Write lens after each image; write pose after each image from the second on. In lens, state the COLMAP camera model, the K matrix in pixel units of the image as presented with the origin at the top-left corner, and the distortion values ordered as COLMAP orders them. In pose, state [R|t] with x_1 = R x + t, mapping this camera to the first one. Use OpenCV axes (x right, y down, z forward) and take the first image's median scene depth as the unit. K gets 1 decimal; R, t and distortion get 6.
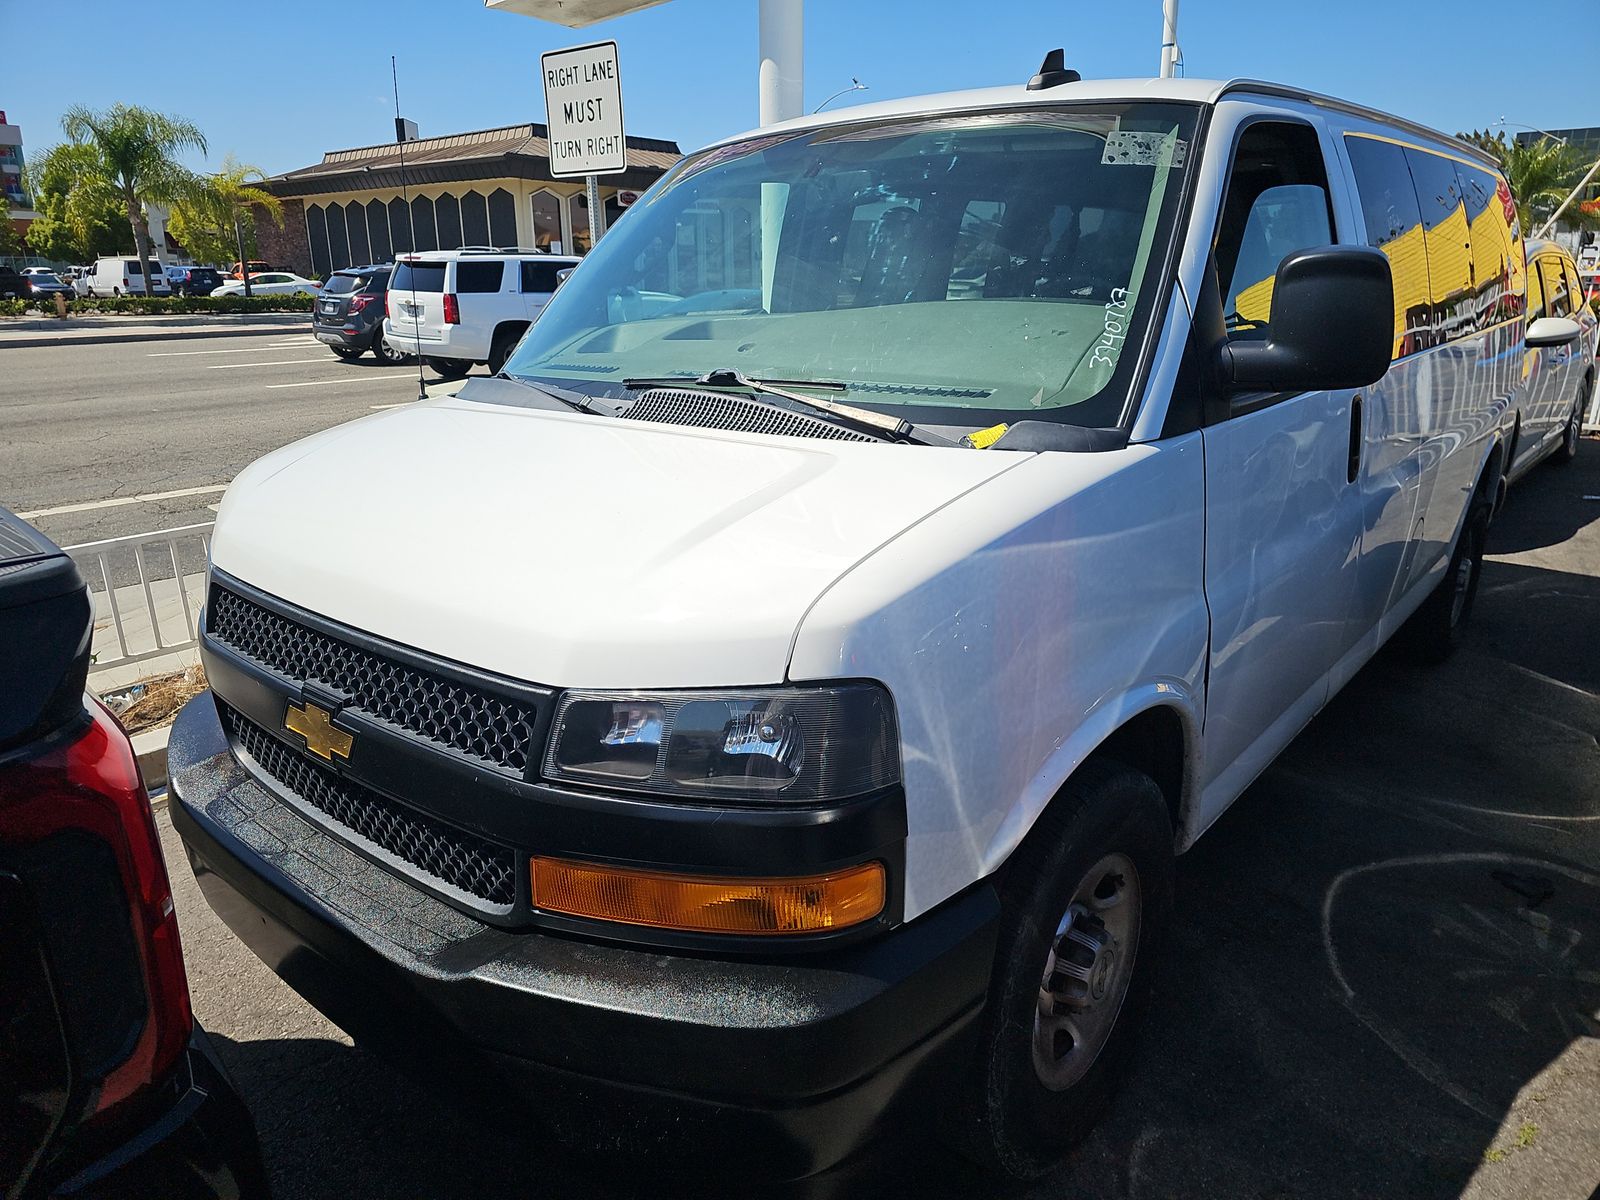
lens RADIAL K [[1042.3, 0, 800.0], [0, 1042.3, 600.0], [0, 0, 1]] dist [0.046787, -0.034742]
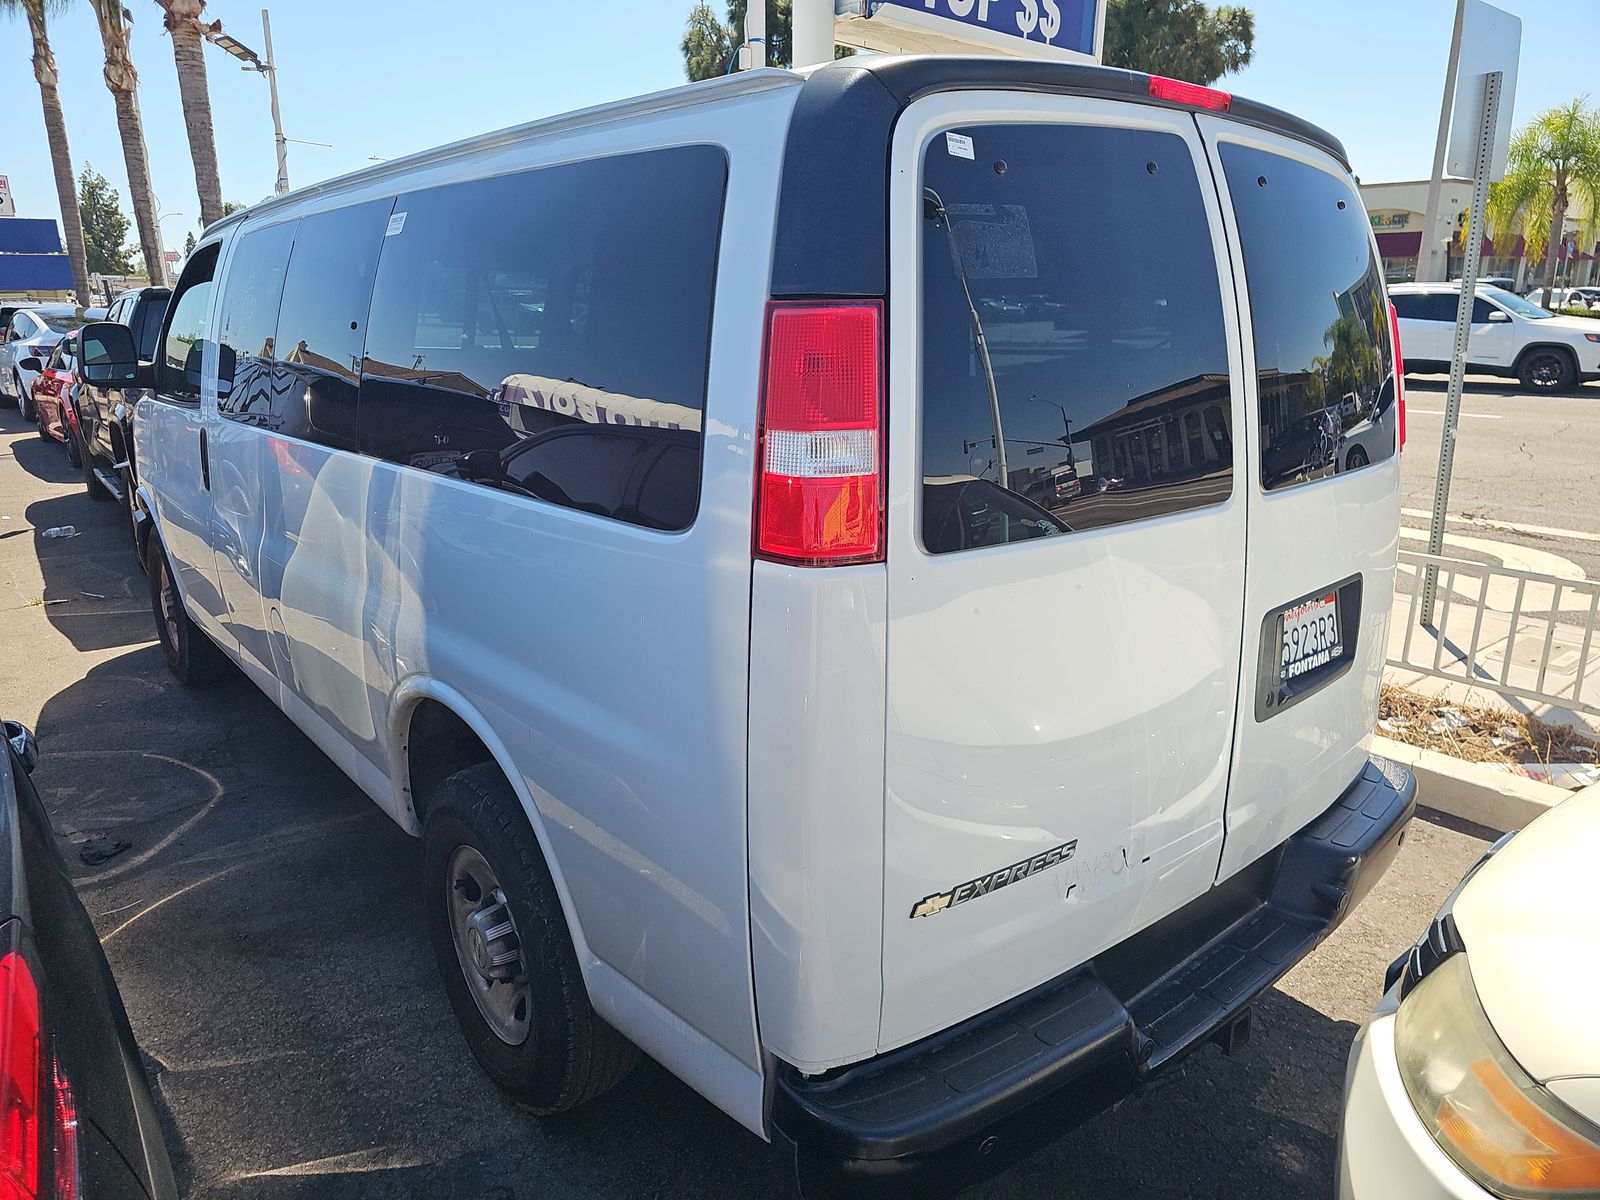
lens RADIAL K [[1042.3, 0, 800.0], [0, 1042.3, 600.0], [0, 0, 1]] dist [0.046787, -0.034742]
pose [[-0.166179, 0.294186, -0.941190, 1.502204], [-0.262466, 0.906835, 0.329789, -0.552096], [0.950524, 0.301835, -0.073484, 1.648141]]
